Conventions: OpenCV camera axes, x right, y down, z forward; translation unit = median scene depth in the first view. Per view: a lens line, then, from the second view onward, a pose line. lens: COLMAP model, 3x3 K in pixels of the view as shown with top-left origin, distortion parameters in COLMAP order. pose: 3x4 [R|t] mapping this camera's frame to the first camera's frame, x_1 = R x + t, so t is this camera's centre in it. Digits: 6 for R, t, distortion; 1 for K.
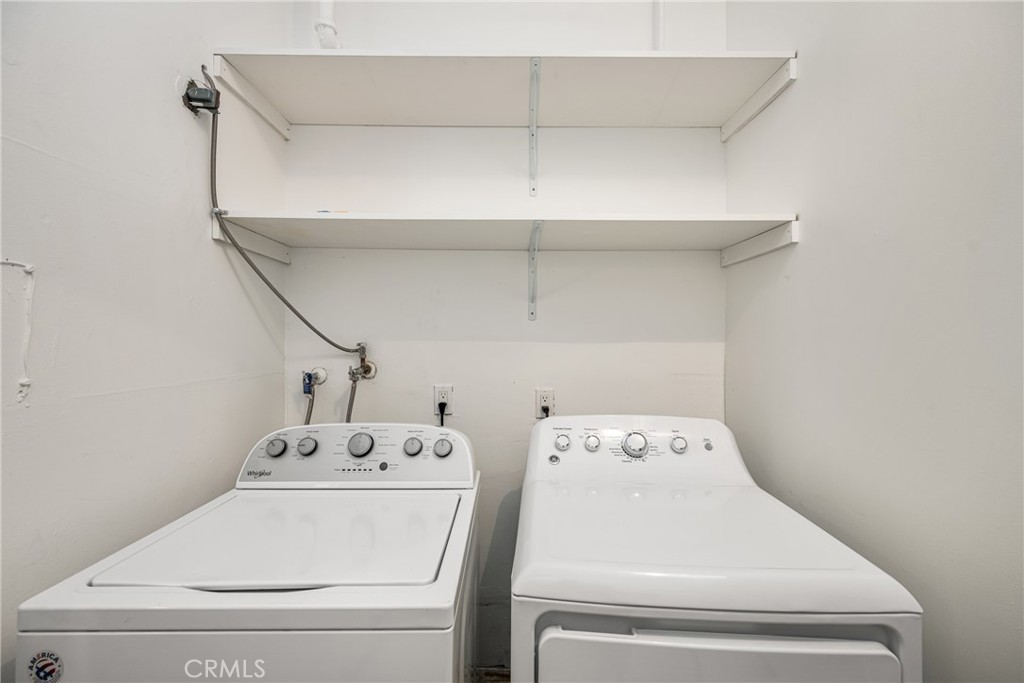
lens RADIAL K [[418.8, 0, 507.5], [0, 418.8, 327.6], [0, 0, 1]] dist [0.001362, -0.000246]
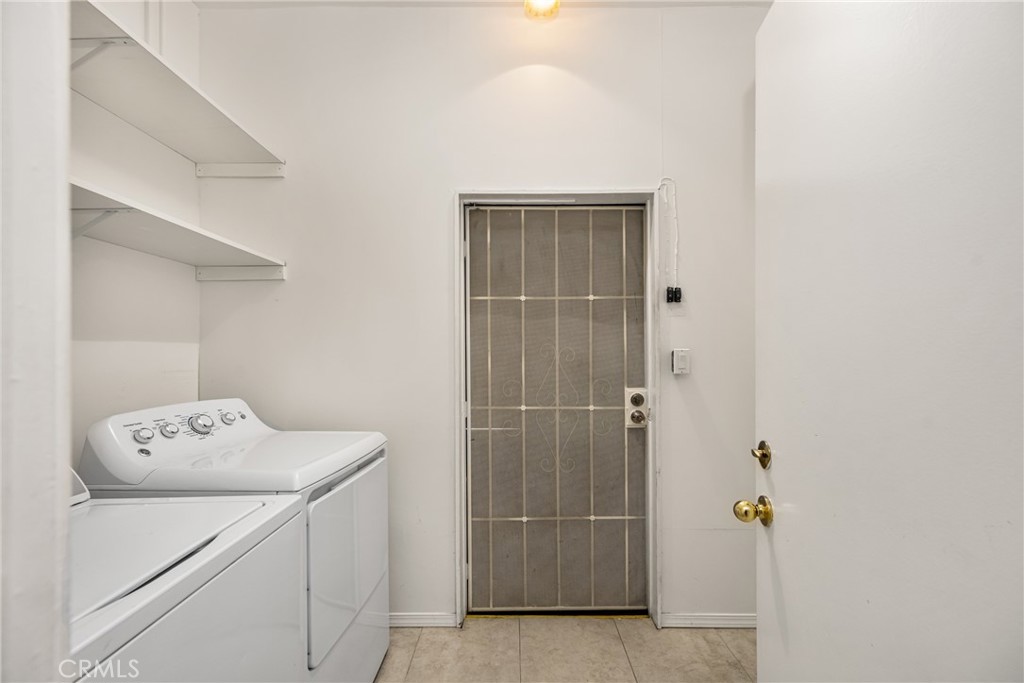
lens RADIAL K [[418.8, 0, 512.9], [0, 418.8, 348.7], [0, 0, 1]] dist [0.001362, -0.000246]
pose [[0.002774, 0.009353, 0.999952, -0.905693], [-0.013600, 0.999864, -0.009315, 0.064405], [-0.999904, -0.013574, 0.002901, 0.116546]]
